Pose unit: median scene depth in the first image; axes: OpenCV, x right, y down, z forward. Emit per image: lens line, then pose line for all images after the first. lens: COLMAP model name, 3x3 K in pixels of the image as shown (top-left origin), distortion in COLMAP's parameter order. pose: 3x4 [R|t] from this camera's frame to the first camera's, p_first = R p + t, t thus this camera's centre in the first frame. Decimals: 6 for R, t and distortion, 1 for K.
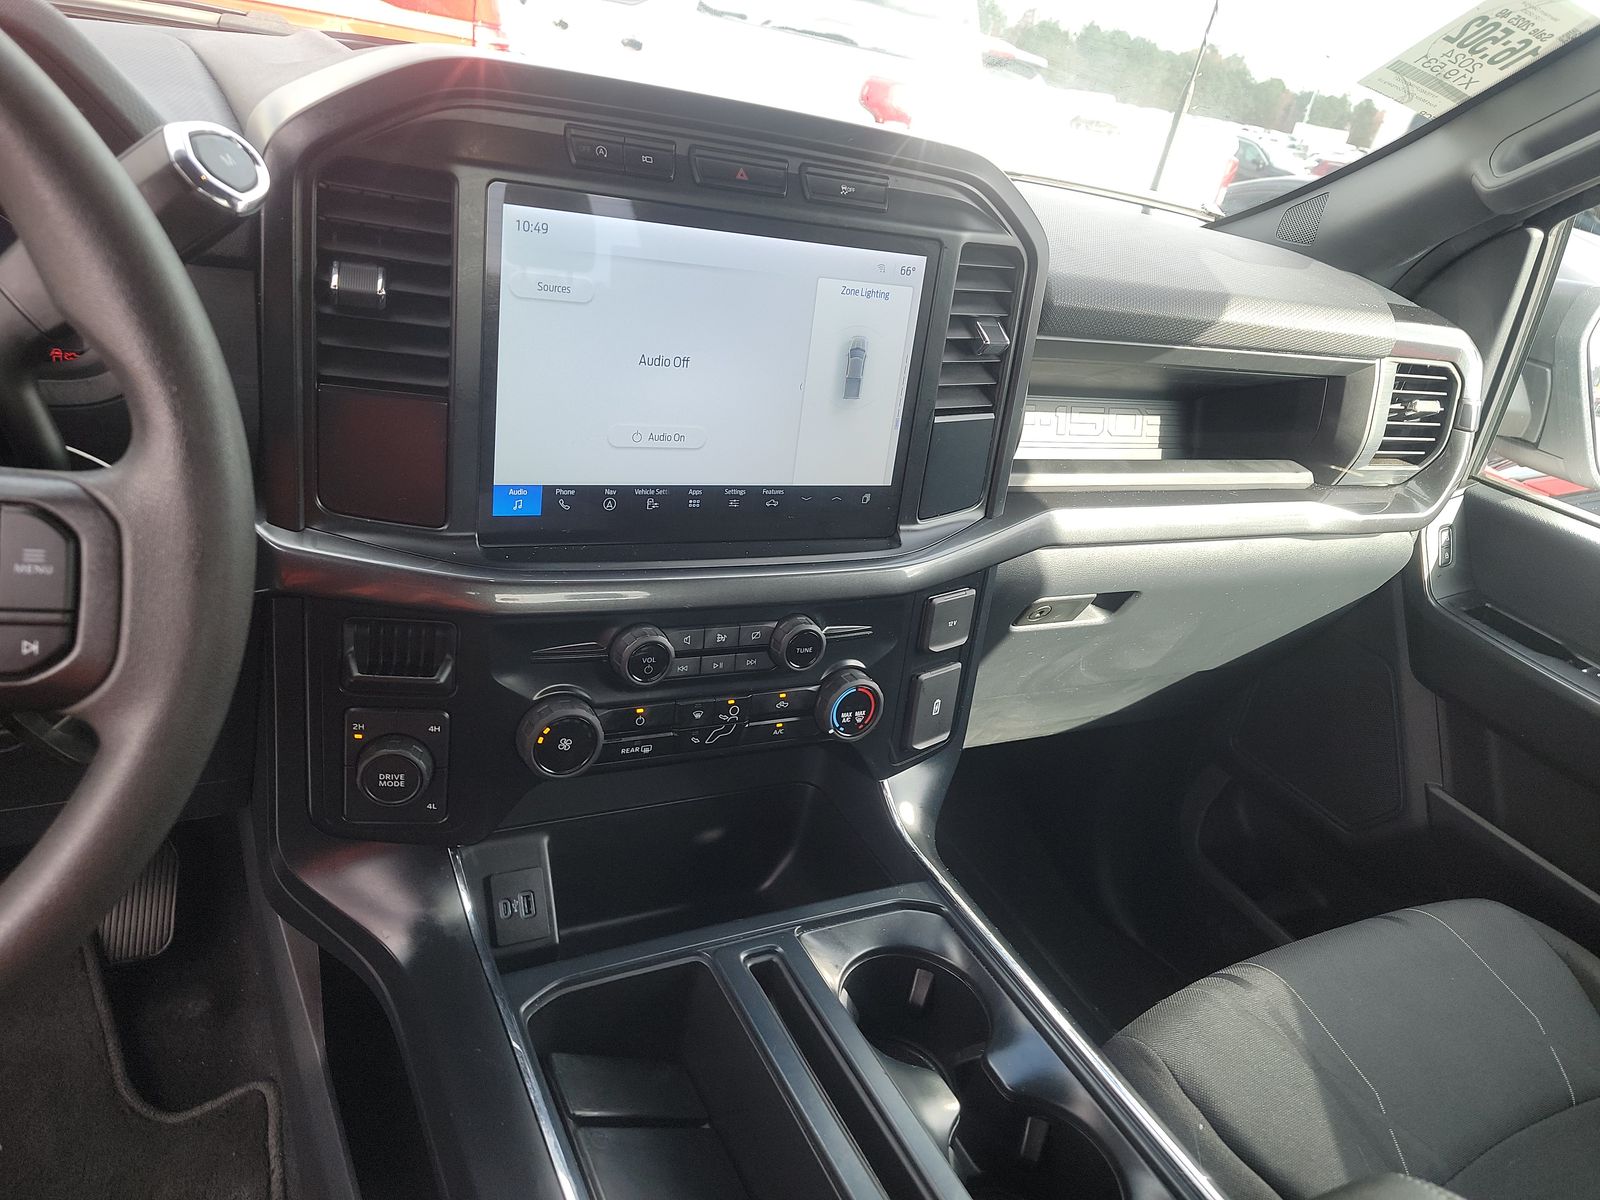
lens RADIAL K [[1072.4, 0, 800.0], [0, 1072.4, 600.0], [0, 0, 1]] dist [0.081788, -0.072344]
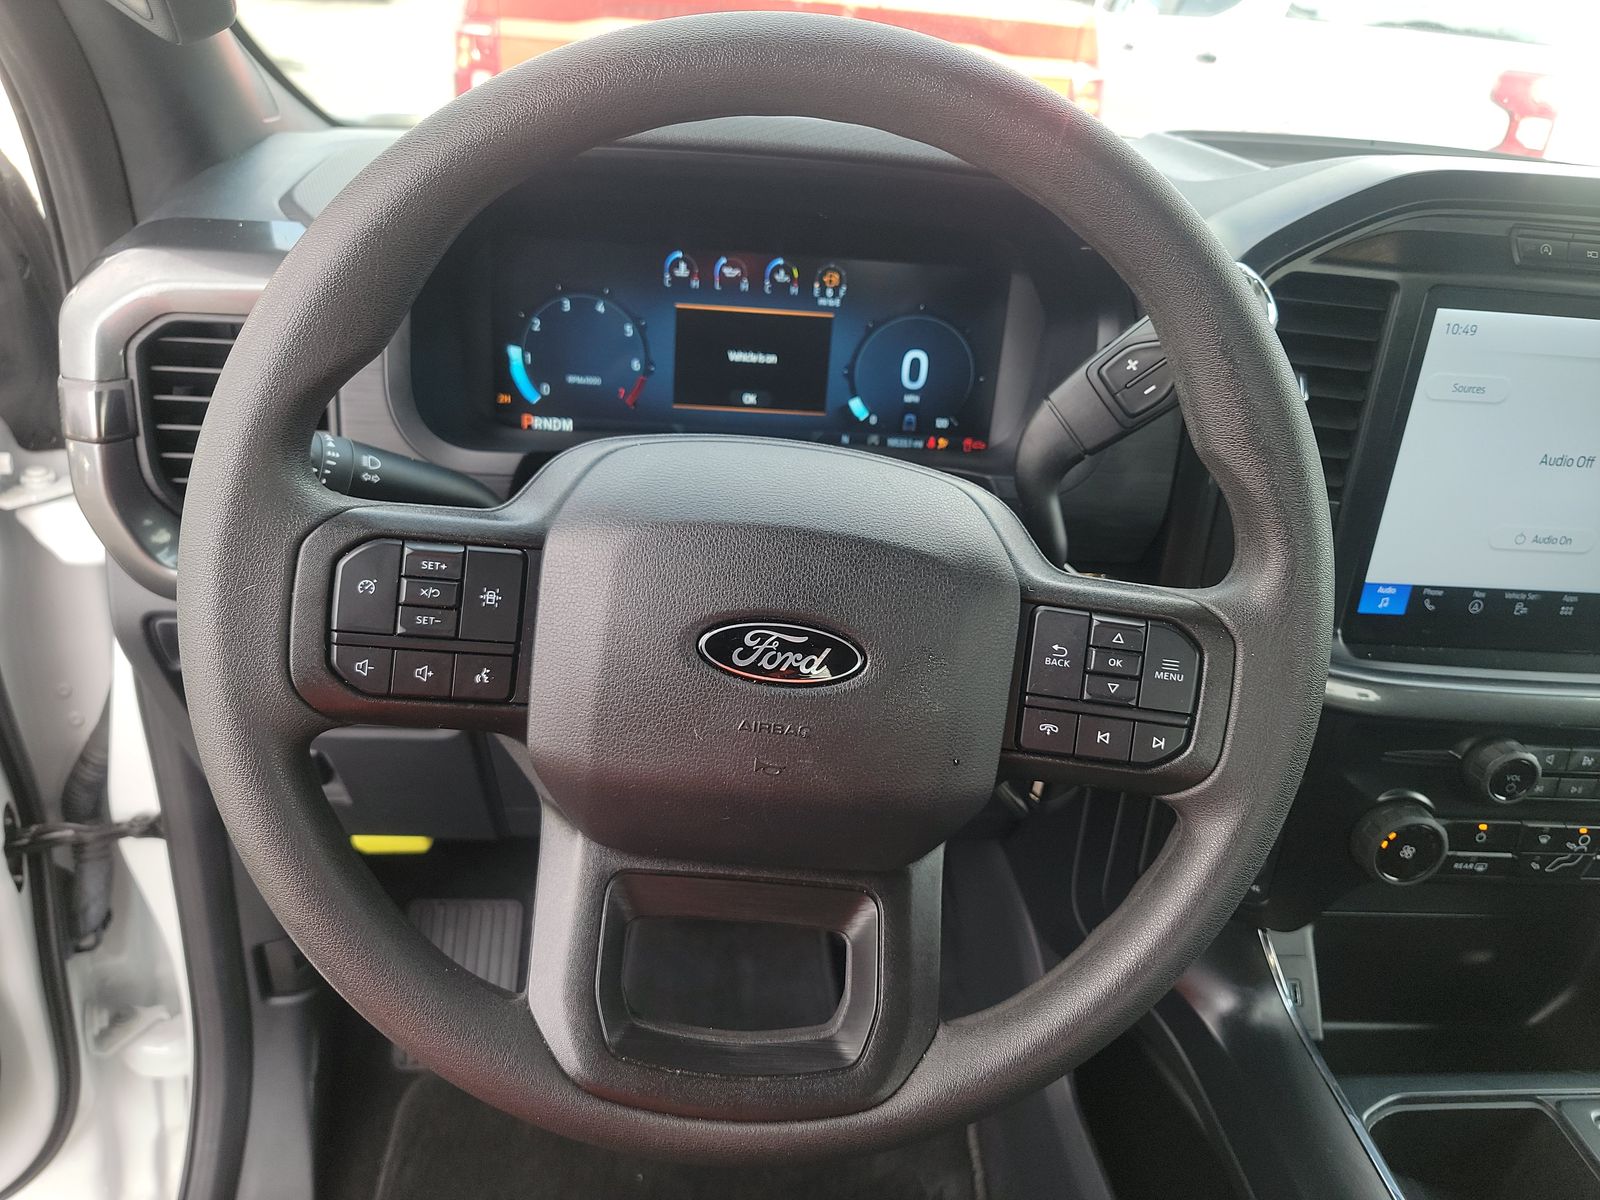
lens RADIAL K [[1107.9, 0, 800.0], [0, 1107.9, 600.0], [0, 0, 1]] dist [0.005795, 0.001630]
pose [[0.916160, 0.087799, -0.391077, -0.342573], [-0.093409, 0.995617, 0.004697, -0.044278], [0.389776, 0.032227, 0.920346, -0.135019]]
